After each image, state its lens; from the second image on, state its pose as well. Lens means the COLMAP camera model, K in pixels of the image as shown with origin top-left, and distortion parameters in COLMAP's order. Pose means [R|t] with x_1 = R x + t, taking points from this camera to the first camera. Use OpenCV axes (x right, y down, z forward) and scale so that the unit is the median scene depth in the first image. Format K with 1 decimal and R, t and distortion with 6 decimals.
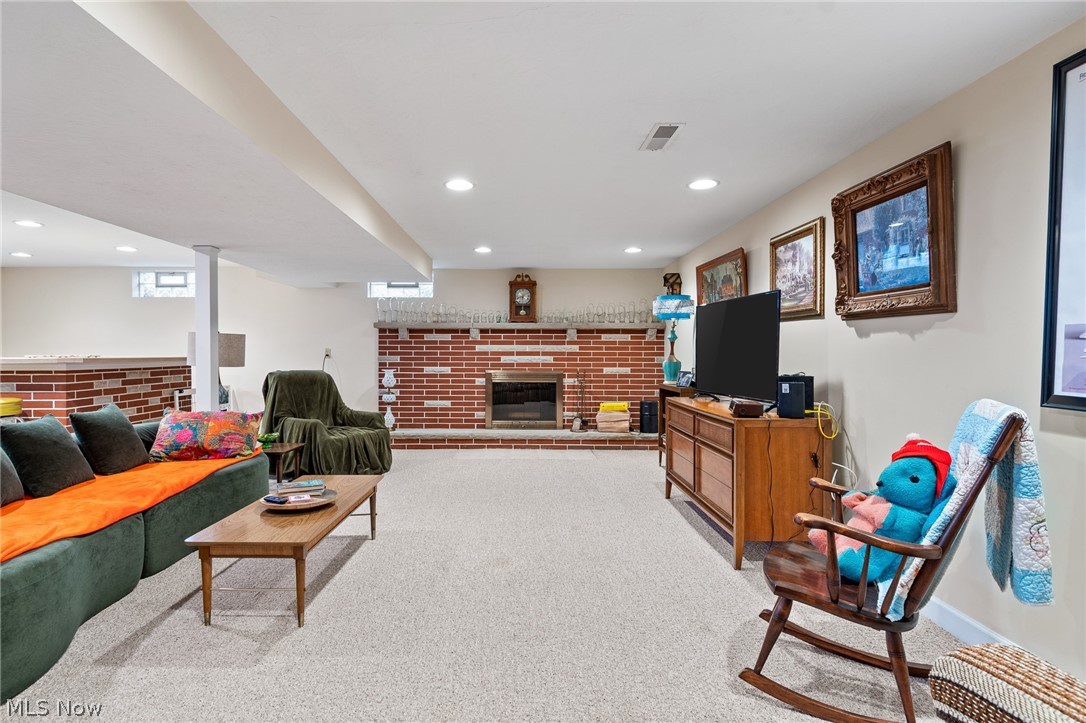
lens RADIAL K [[570.4, 0, 513.4], [0, 570.4, 364.8], [0, 0, 1]] dist [0.000842, -0.000187]
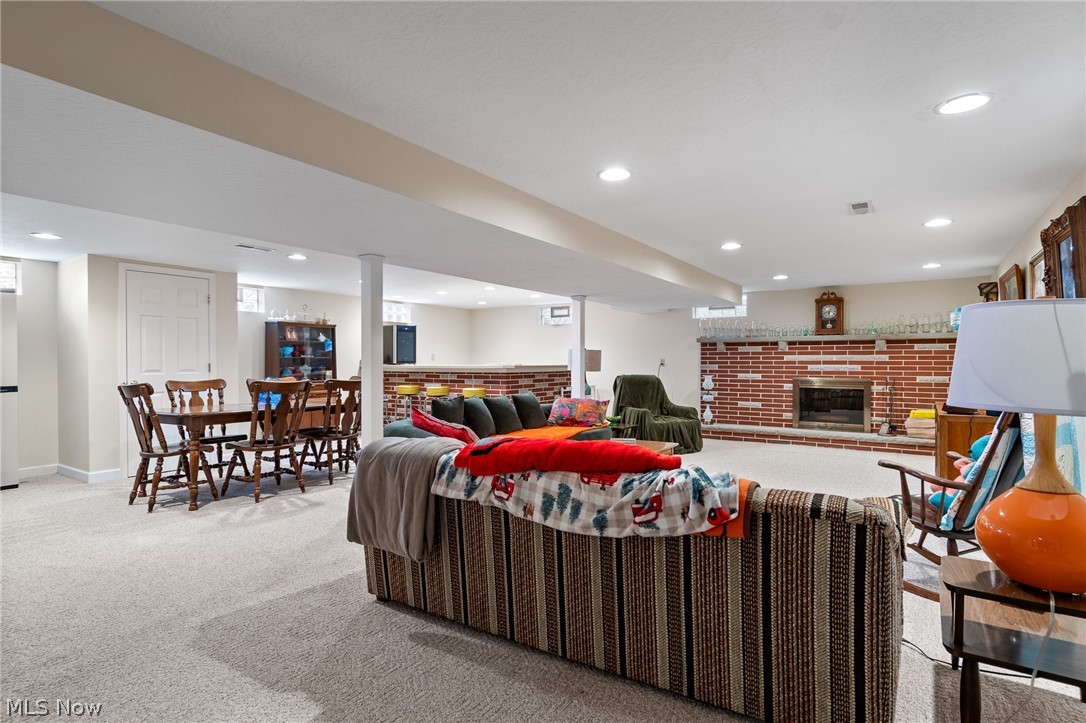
lens RADIAL K [[558.3, 0, 541.6], [0, 558.3, 365.6], [0, 0, 1]] dist [0.000413, -0.000177]
pose [[0.839853, 0.002761, -0.542806, 0.139338], [-0.010465, 0.999884, -0.011107, 0.004197], [0.542712, 0.015009, 0.839785, -0.228482]]
